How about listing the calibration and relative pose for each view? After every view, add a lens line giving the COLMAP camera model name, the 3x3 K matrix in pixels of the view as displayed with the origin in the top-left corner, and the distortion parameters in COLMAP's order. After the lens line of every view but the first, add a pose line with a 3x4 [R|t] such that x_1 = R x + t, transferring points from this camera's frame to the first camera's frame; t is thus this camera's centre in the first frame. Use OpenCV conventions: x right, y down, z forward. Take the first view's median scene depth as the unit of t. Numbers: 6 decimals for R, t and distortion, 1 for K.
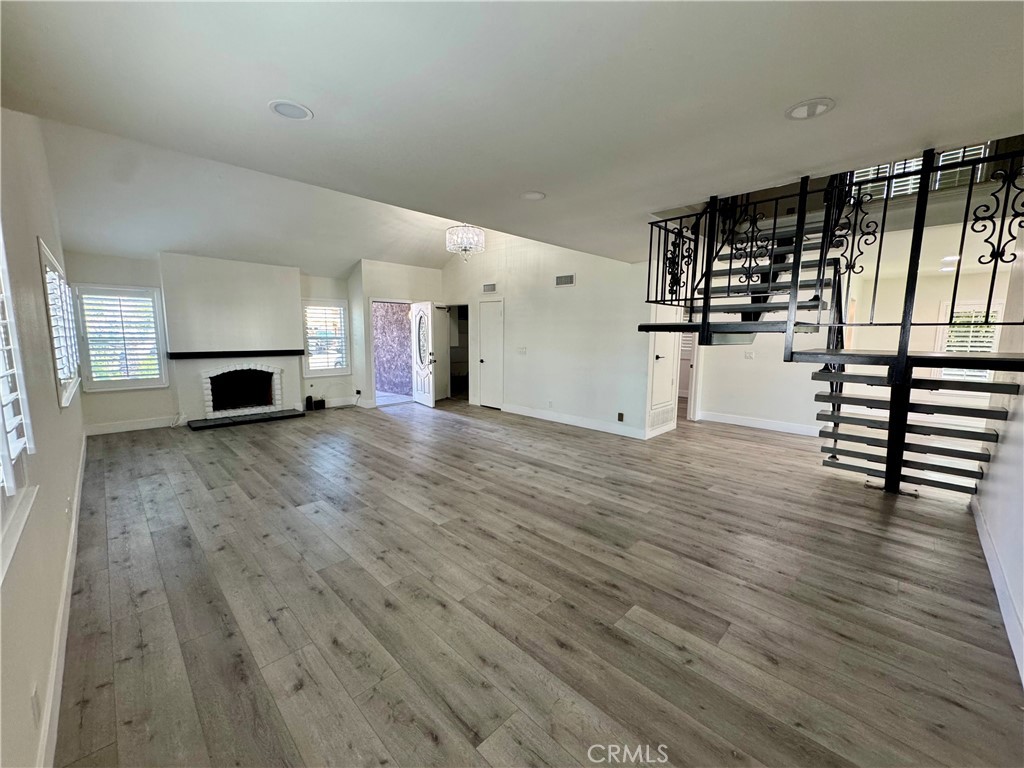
lens RADIAL K [[408.2, 0, 514.3], [0, 408.2, 386.0], [0, 0, 1]] dist [0.001818, 0.000343]
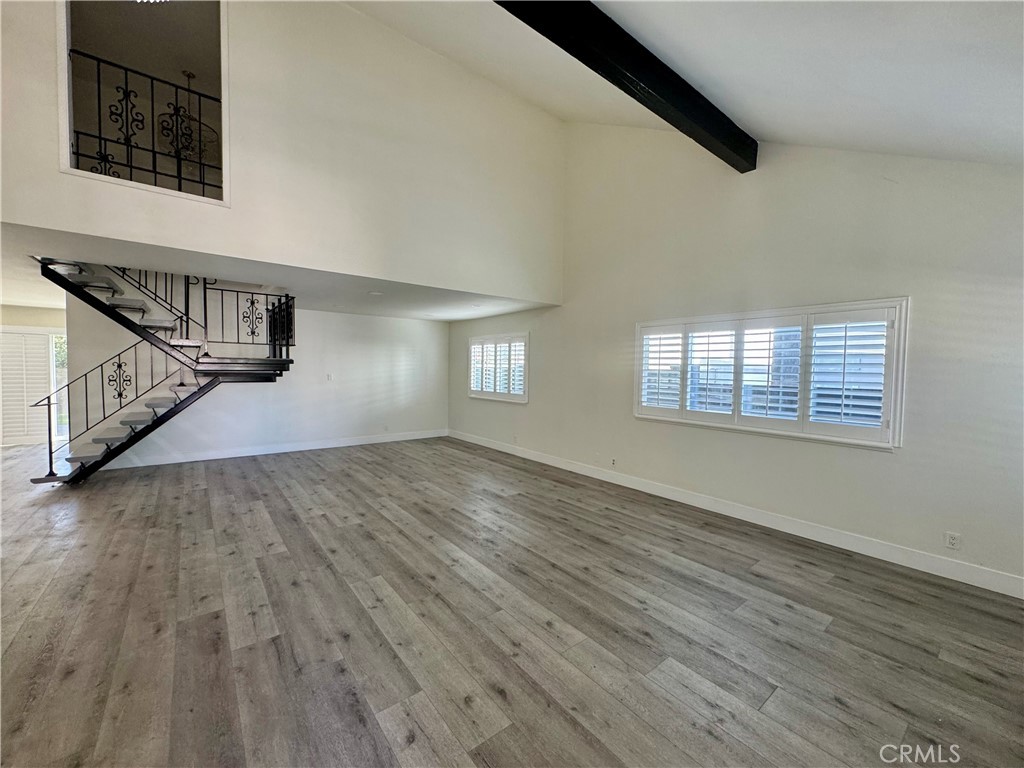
lens RADIAL K [[408.2, 0, 514.3], [0, 408.2, 386.0], [0, 0, 1]] dist [0.001818, 0.000343]
pose [[-0.992284, -0.031805, 0.119839, -0.562915], [-0.010523, 0.984656, 0.174191, -0.263491], [-0.123540, 0.171586, -0.977392, 1.938219]]
